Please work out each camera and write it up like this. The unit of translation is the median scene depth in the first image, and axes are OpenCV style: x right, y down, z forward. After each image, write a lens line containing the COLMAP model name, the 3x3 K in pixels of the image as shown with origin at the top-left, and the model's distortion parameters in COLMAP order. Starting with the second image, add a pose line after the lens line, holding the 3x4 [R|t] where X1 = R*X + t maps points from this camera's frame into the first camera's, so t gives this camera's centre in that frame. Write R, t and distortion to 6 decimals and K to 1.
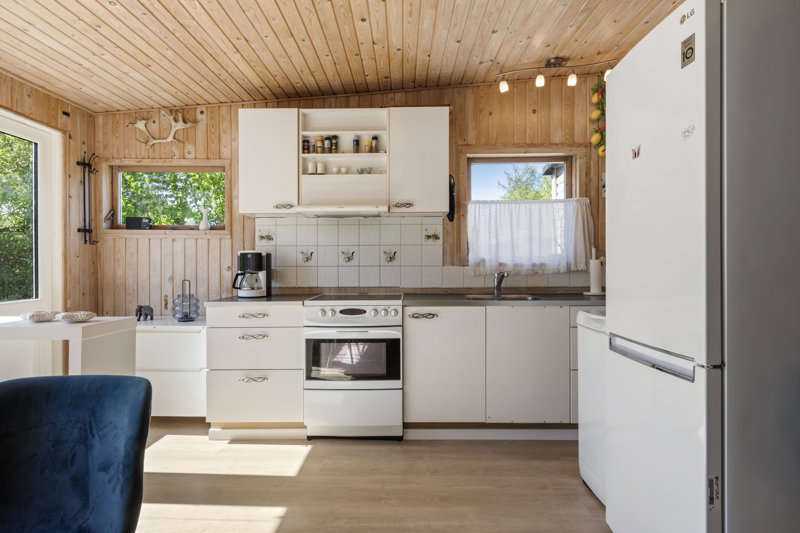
lens RADIAL K [[445.7, 0, 392.8], [0, 445.7, 270.2], [0, 0, 1]] dist [0.014400, -0.004677]
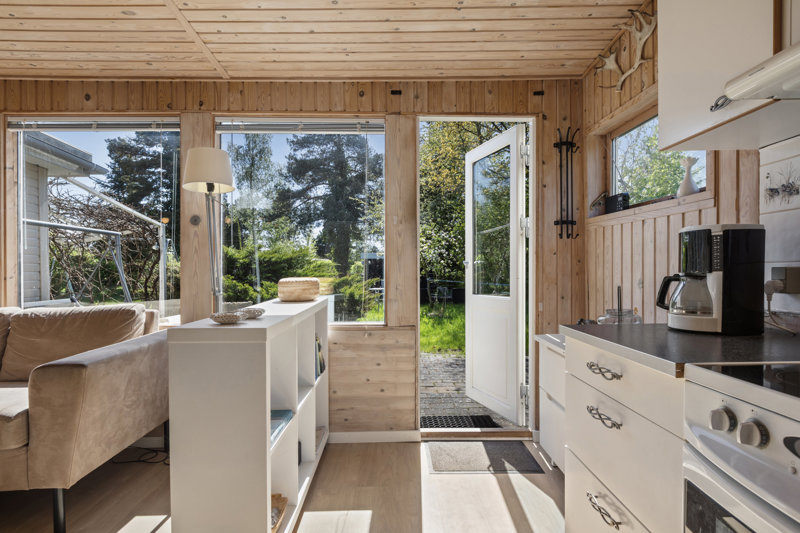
lens RADIAL K [[408.0, 0, 396.6], [0, 408.0, 276.7], [0, 0, 1]] dist [0.019314, -0.002663]
pose [[0.042135, 0.025894, -0.998776, 0.081253], [-0.011705, 0.999608, 0.025422, -0.000977], [0.999043, 0.010620, 0.042422, 0.653890]]
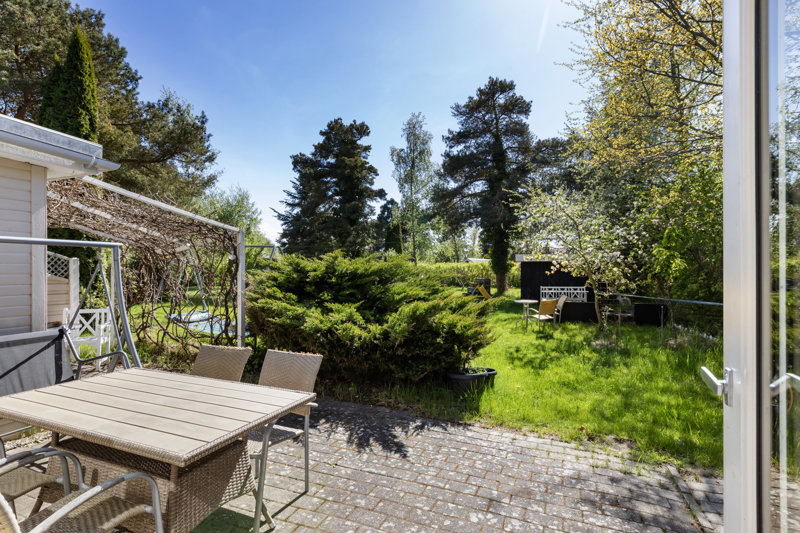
lens RADIAL K [[415.4, 0, 400.2], [0, 415.4, 268.1], [0, 0, 1]] dist [0.013878, -0.000301]
pose [[-0.341046, 0.005145, -0.940033, -0.477906], [-0.013446, 0.999856, 0.010351, -0.052305], [0.939950, 0.016170, -0.340928, 0.802641]]
